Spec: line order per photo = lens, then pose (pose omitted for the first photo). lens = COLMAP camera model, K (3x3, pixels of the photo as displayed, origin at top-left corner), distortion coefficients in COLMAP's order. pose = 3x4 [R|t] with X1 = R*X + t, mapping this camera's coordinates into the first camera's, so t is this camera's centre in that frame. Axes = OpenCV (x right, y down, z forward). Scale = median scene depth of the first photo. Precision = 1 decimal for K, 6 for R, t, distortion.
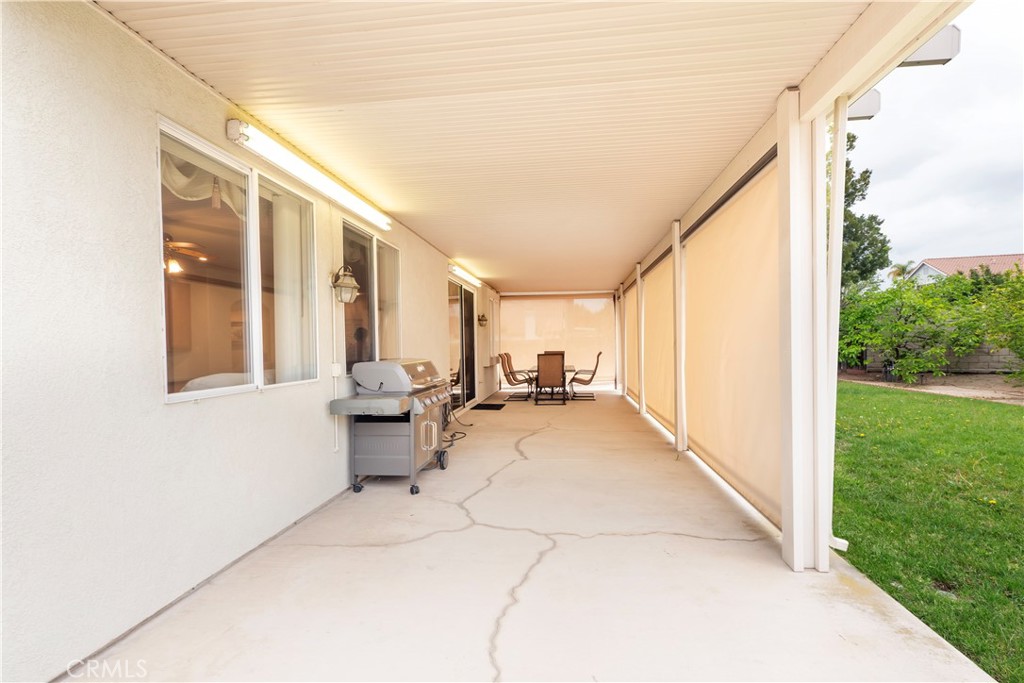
lens RADIAL K [[472.5, 0, 514.2], [0, 472.5, 351.9], [0, 0, 1]] dist [0.005410, -0.000065]
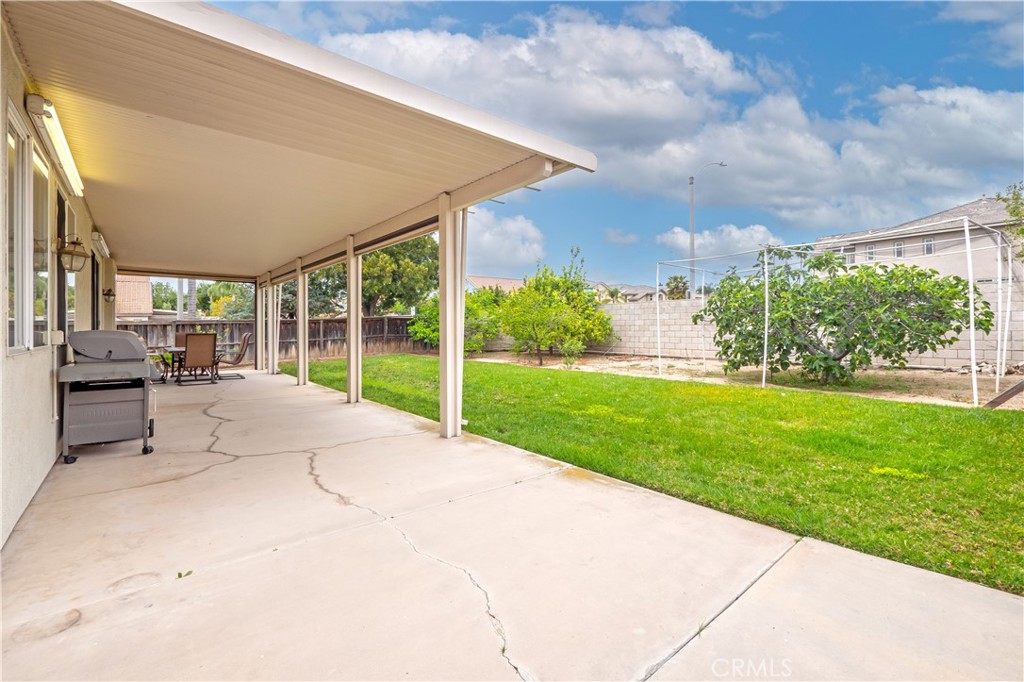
lens RADIAL K [[435.4, 0, 516.0], [0, 435.4, 335.5], [0, 0, 1]] dist [0.000182, -0.000151]
pose [[0.676478, 0.009779, 0.736398, -0.188845], [-0.002649, 0.999938, -0.010845, 0.019356], [-0.736458, 0.005386, 0.676462, -0.147916]]
